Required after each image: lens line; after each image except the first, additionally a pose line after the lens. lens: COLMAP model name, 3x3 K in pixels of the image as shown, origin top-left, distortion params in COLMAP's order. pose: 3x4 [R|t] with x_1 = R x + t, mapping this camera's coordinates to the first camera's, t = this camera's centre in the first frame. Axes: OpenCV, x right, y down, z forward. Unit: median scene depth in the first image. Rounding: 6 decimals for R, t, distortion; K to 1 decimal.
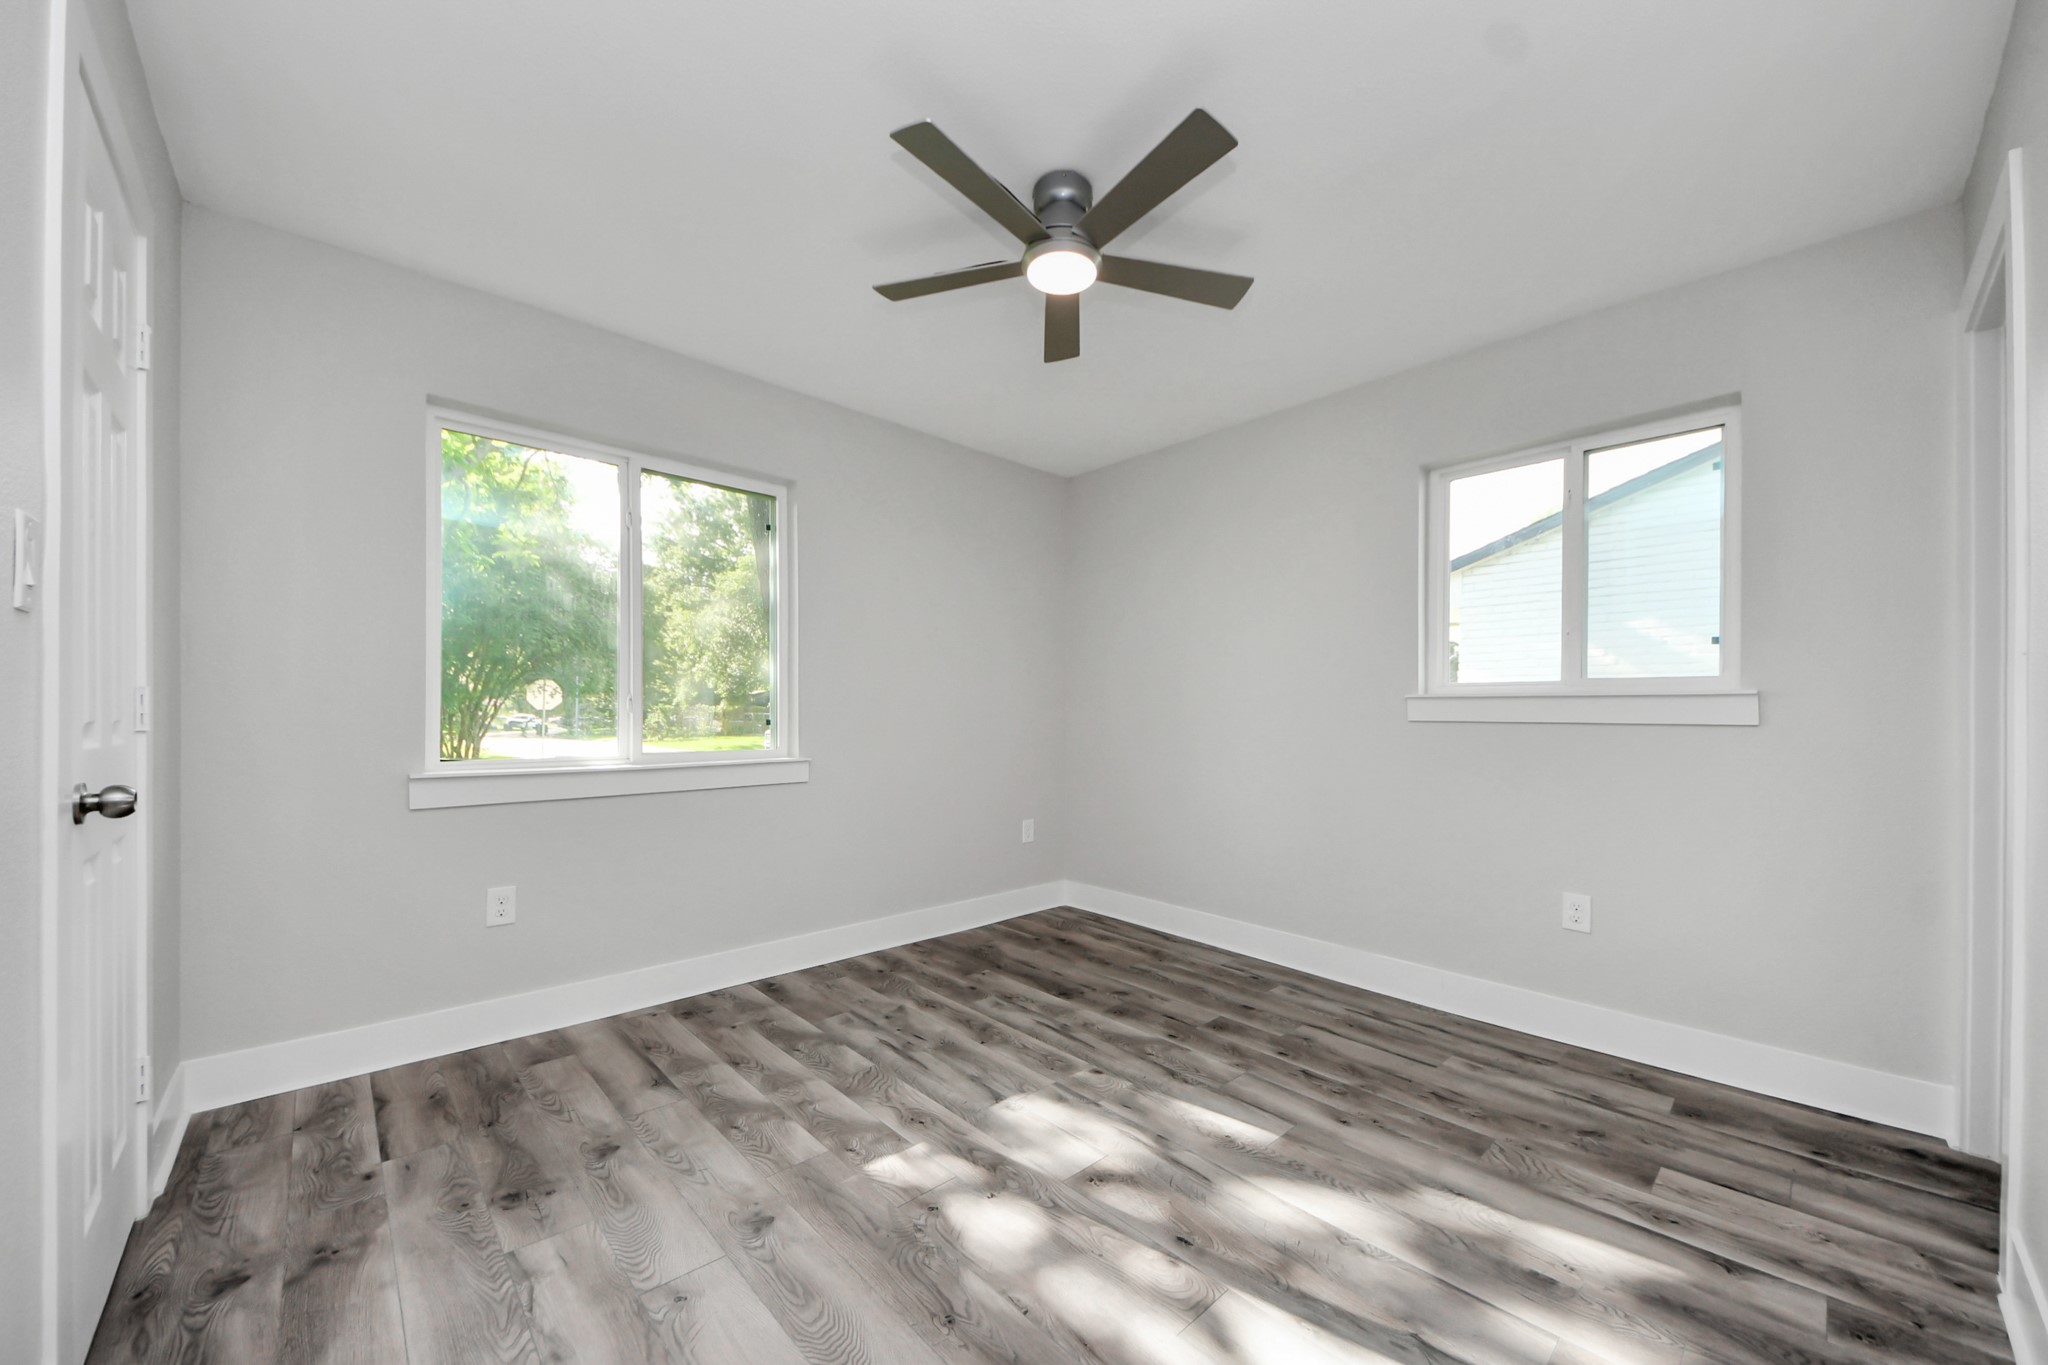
lens RADIAL K [[751.0, 0, 1022.2], [0, 751.0, 698.6], [0, 0, 1]] dist [0.078062, -0.039083]
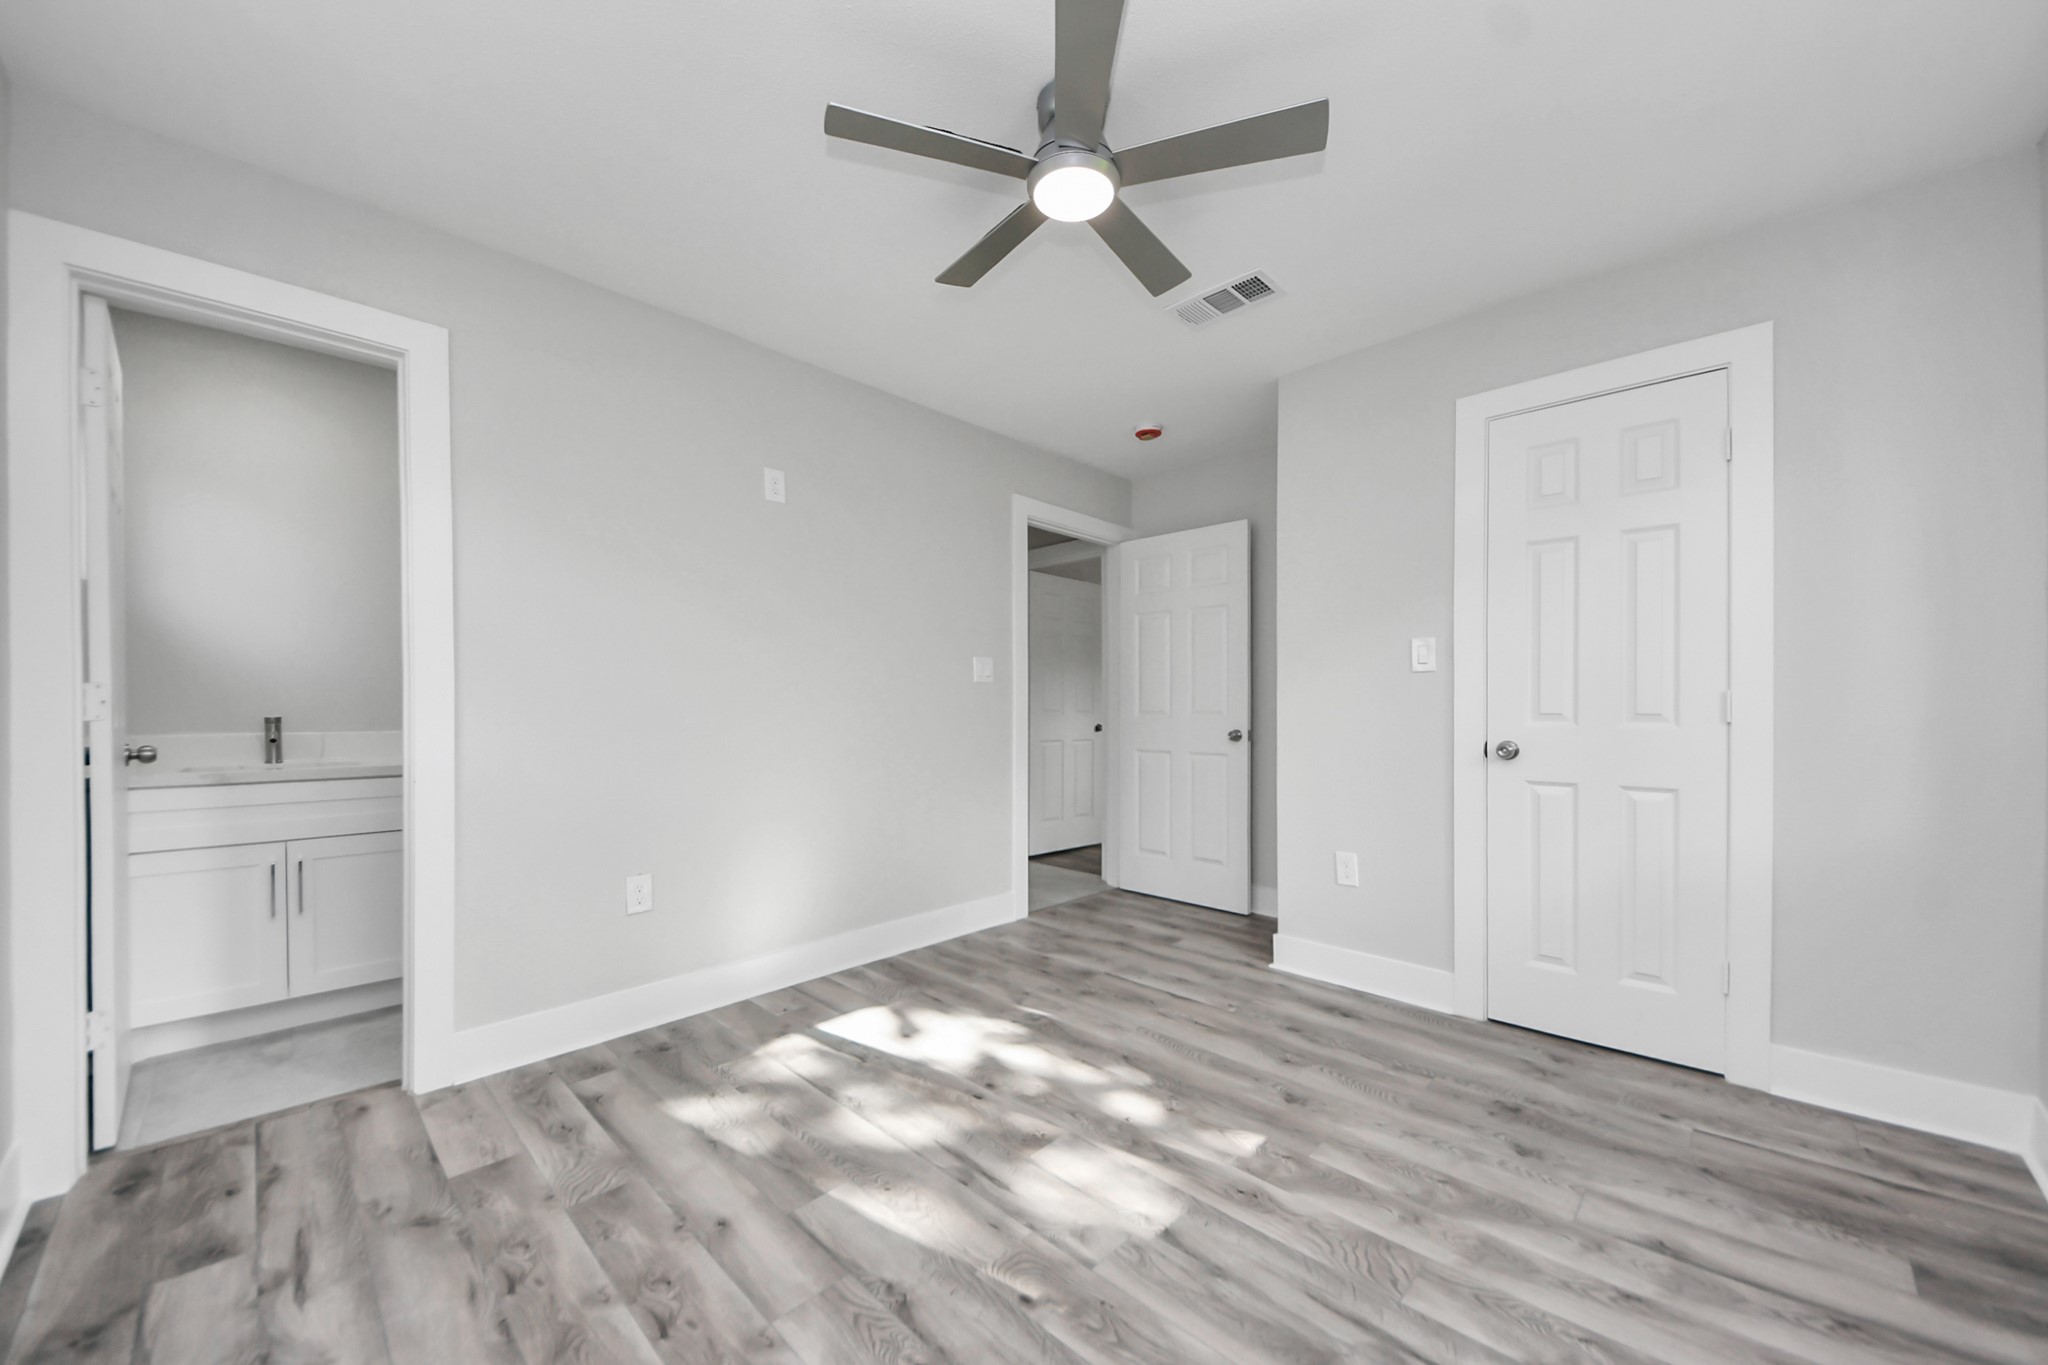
lens RADIAL K [[748.6, 0, 1038.3], [0, 748.6, 707.8], [0, 0, 1]] dist [0.000145, -0.007826]
pose [[-0.997780, -0.010342, -0.065785, 0.129799], [-0.007782, 0.999207, -0.039048, 0.042329], [0.066137, -0.038449, -0.997069, 1.553753]]
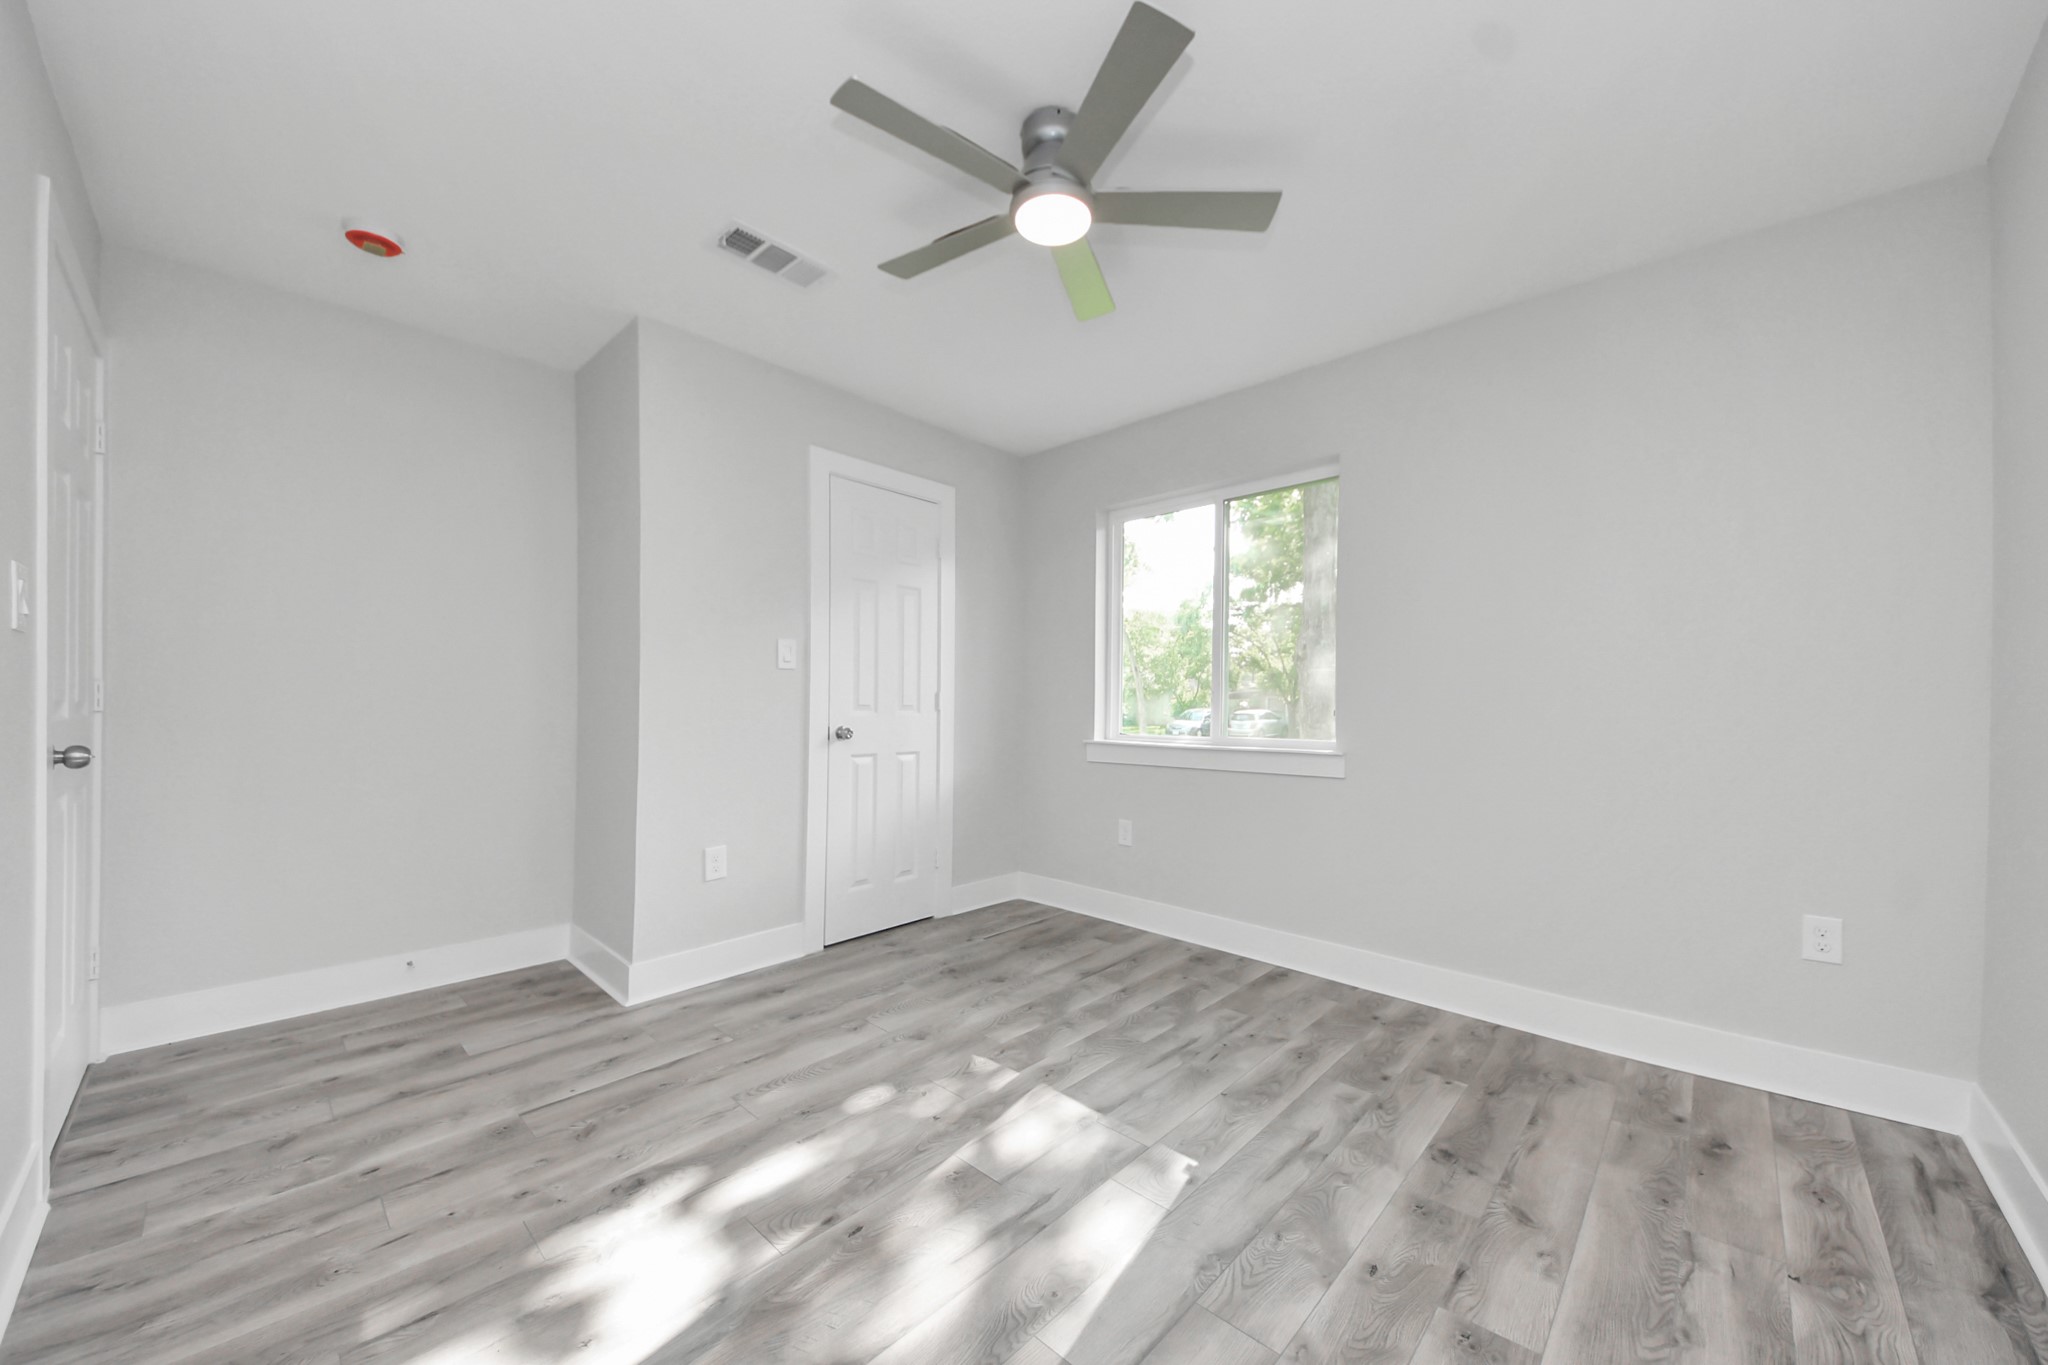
lens RADIAL K [[751.0, 0, 1022.2], [0, 751.0, 698.6], [0, 0, 1]] dist [0.078062, -0.039083]
pose [[0.068995, -0.006776, -0.997594, 0.828783], [0.031123, 0.999505, -0.004637, 0.008140], [0.997131, -0.030729, 0.069172, 0.766515]]
